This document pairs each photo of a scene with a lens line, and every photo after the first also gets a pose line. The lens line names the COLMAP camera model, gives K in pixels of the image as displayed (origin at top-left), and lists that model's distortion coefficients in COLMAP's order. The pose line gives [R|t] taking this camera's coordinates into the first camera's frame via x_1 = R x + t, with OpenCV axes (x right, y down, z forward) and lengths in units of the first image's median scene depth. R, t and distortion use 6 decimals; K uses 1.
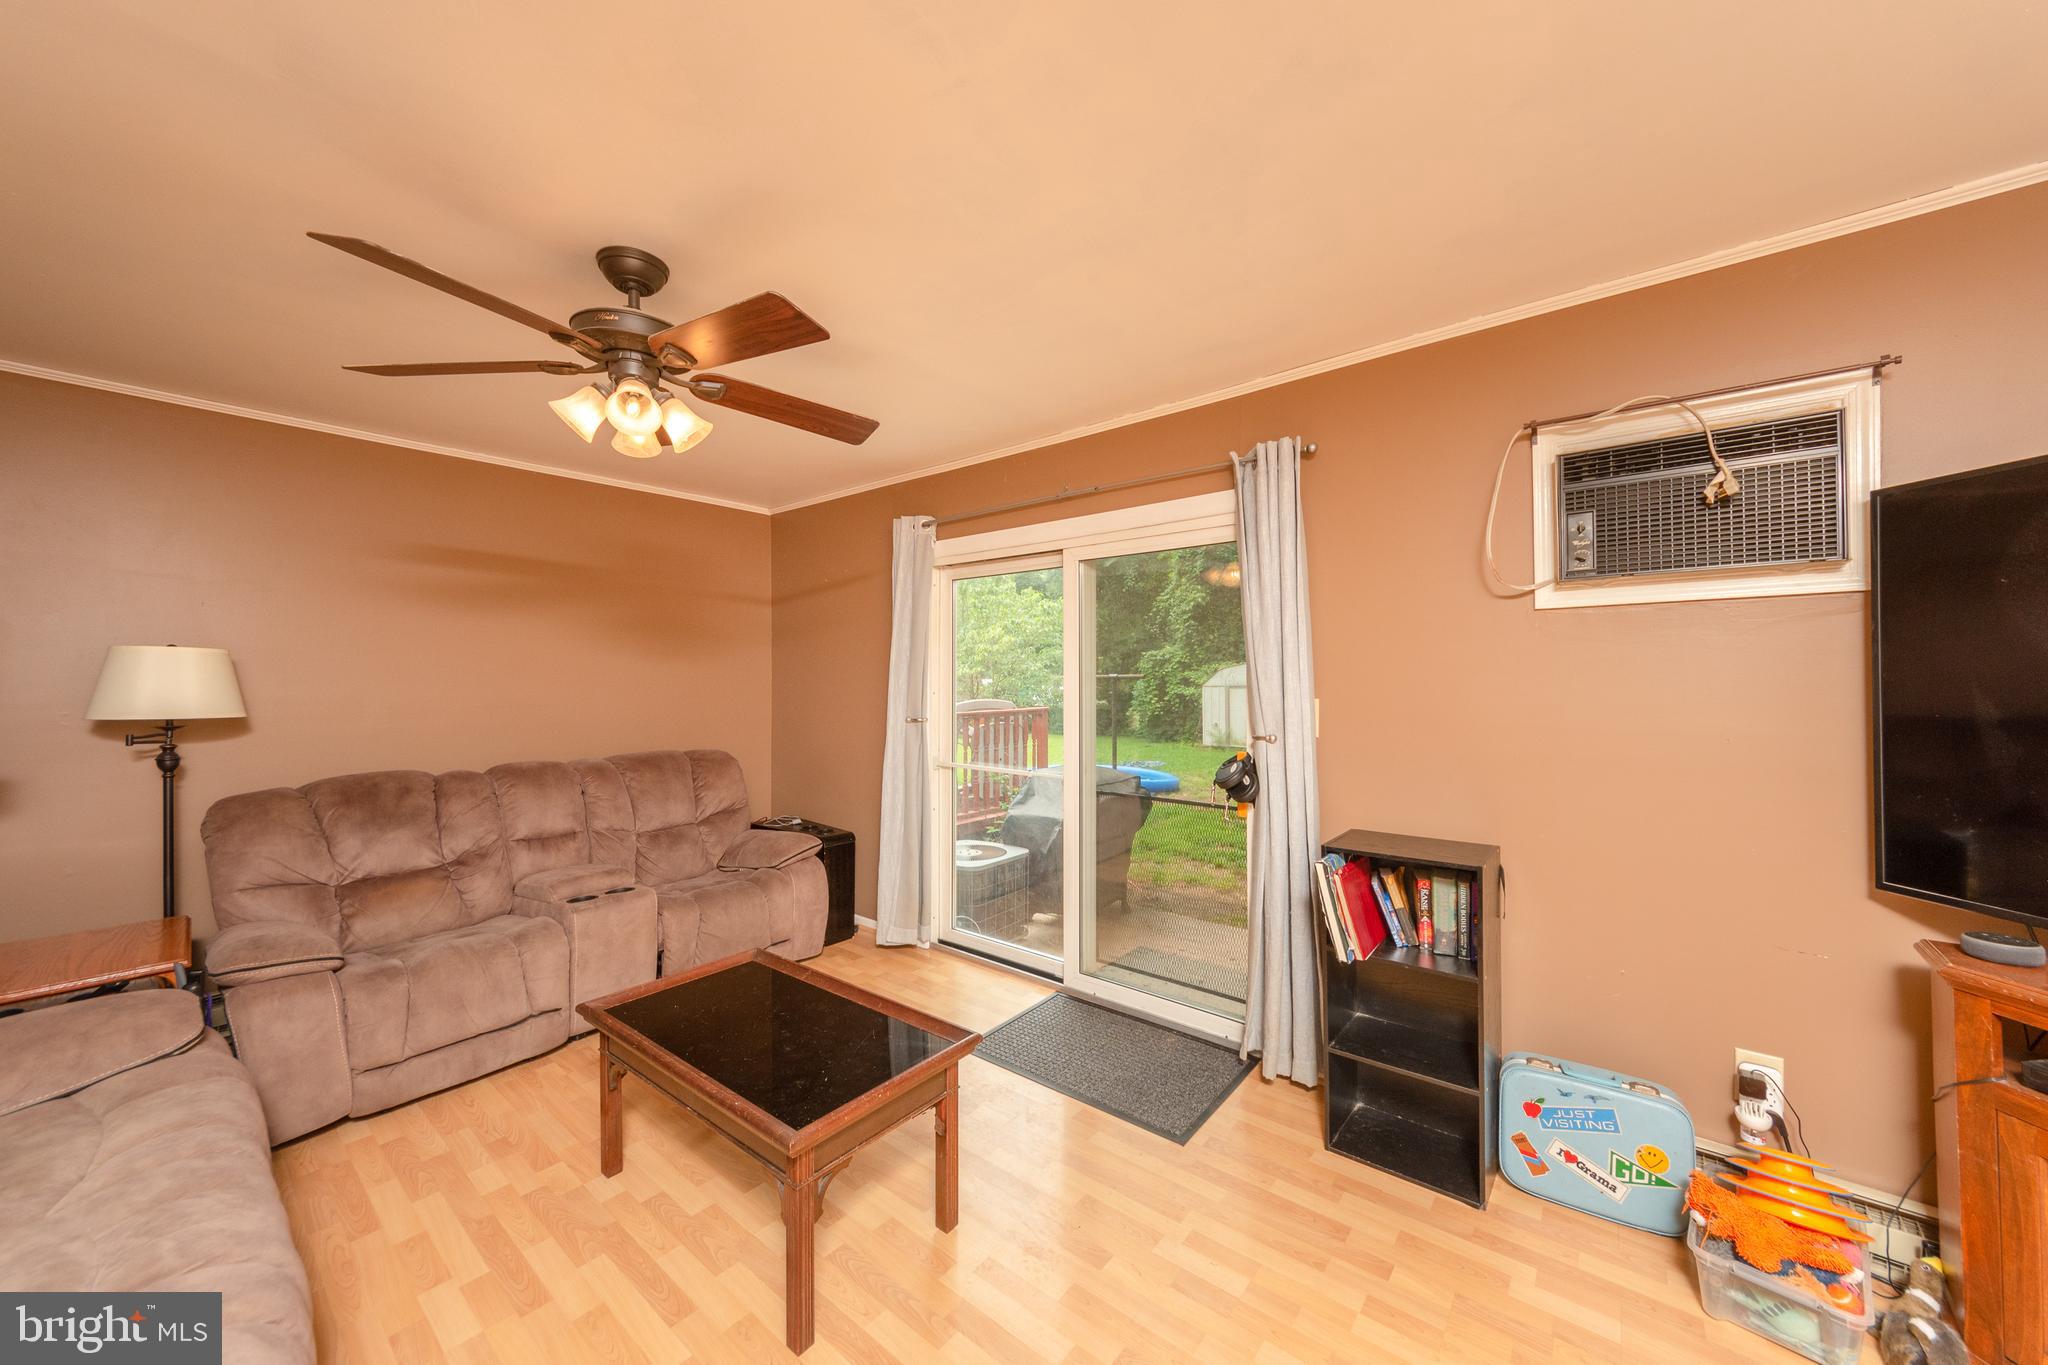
lens RADIAL K [[736.8, 0, 1019.9], [0, 736.8, 680.4], [0, 0, 1]] dist [-0.012397, -0.000097]
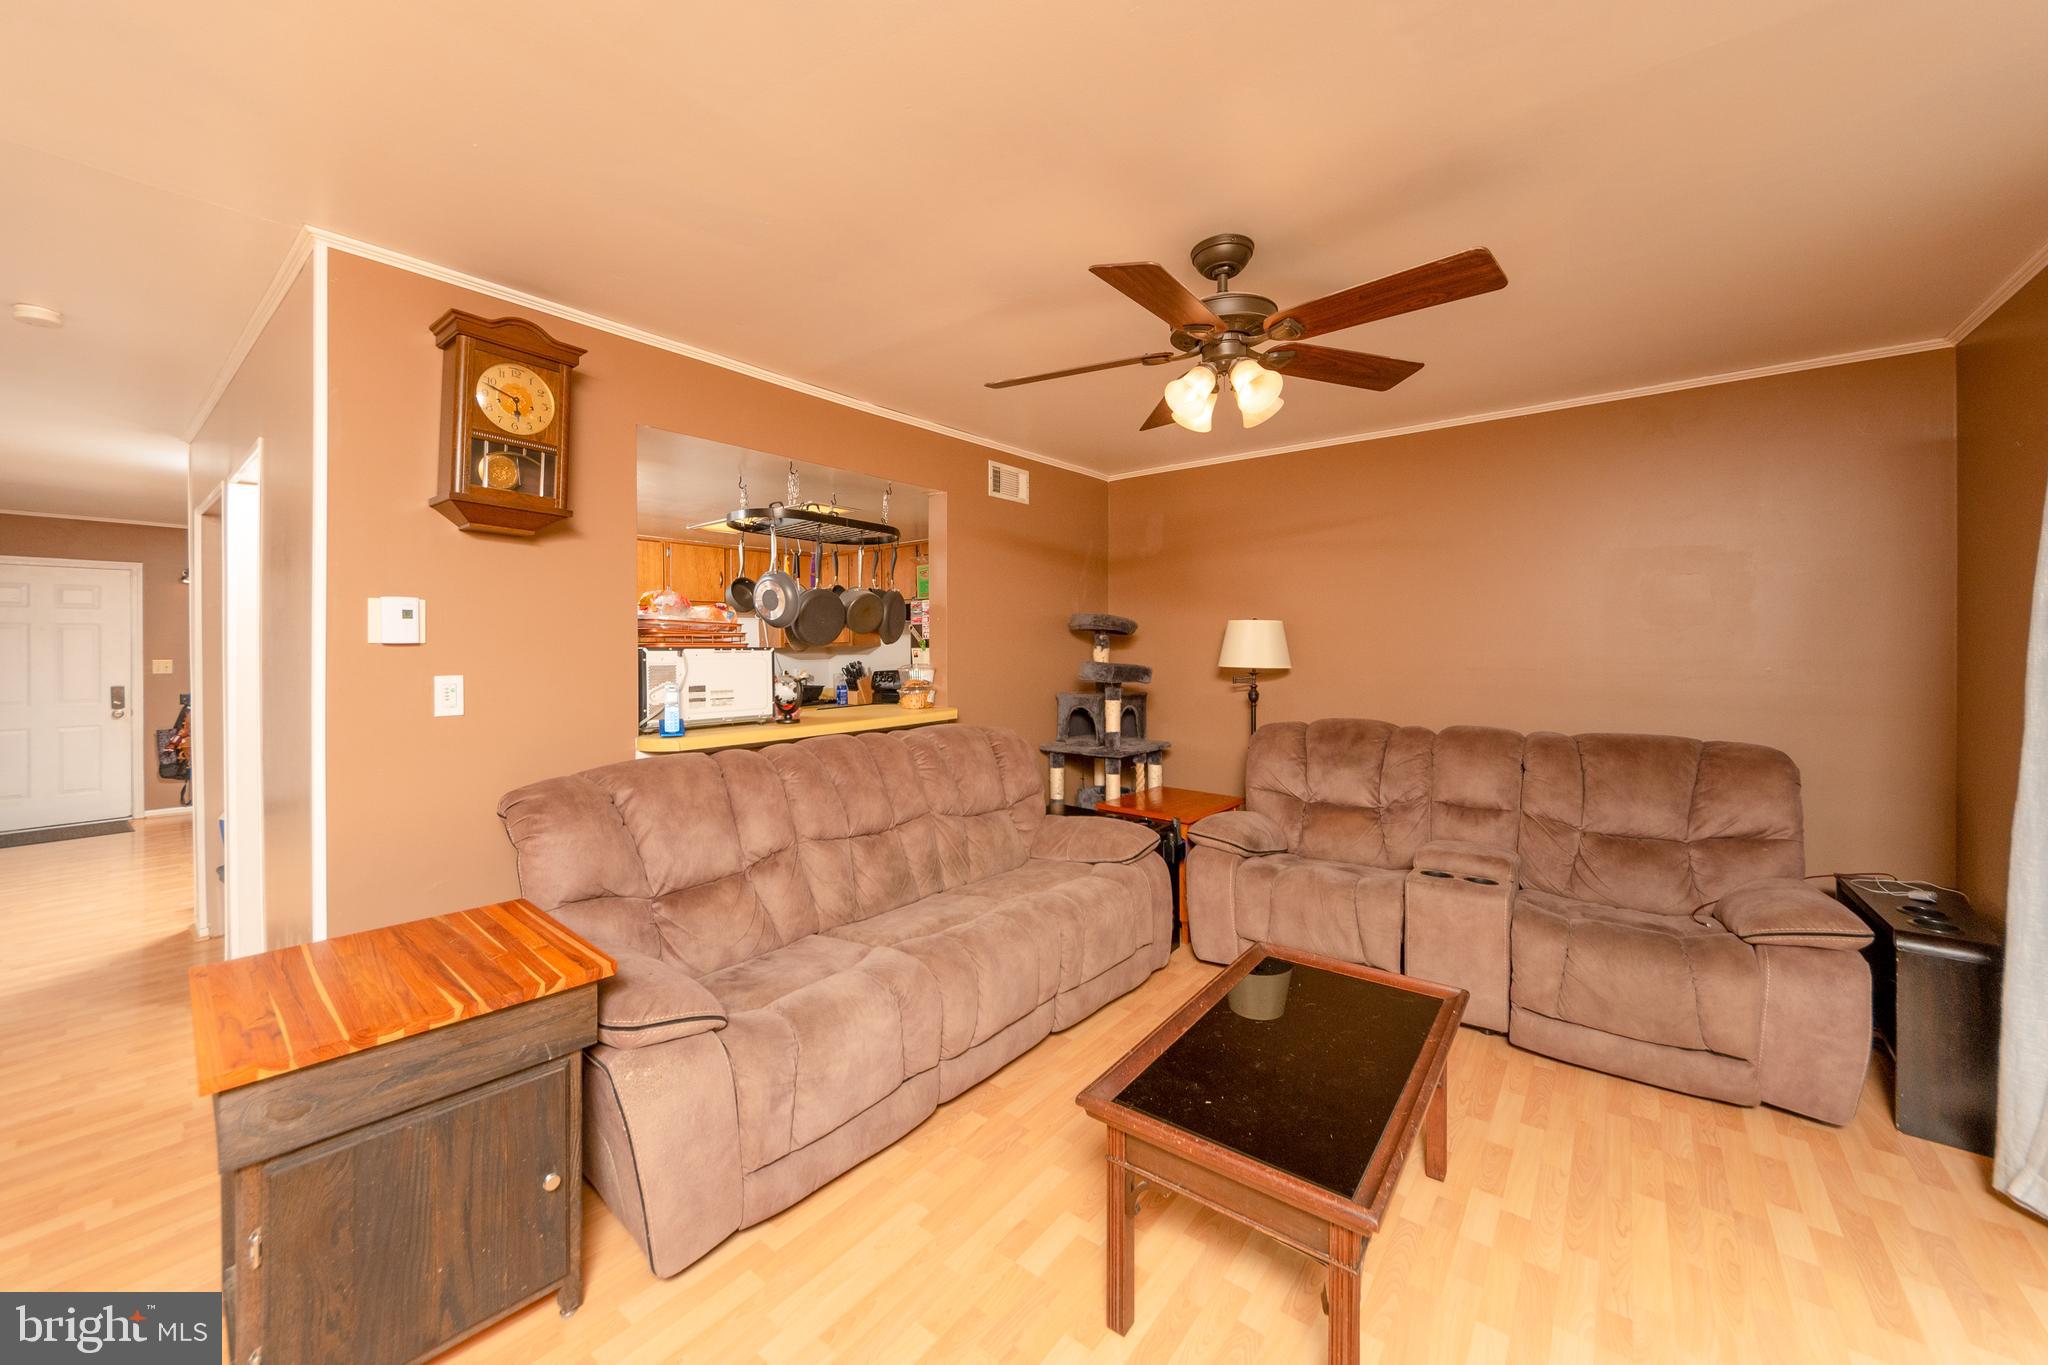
lens RADIAL K [[736.8, 0, 986.4], [0, 736.8, 641.1], [0, 0, 1]] dist [-0.012397, -0.000097]
pose [[-0.006954, -0.002256, -0.999973, 0.337517], [0.002043, 0.999995, -0.002271, -0.000427], [0.999974, -0.002059, -0.006950, 0.414260]]
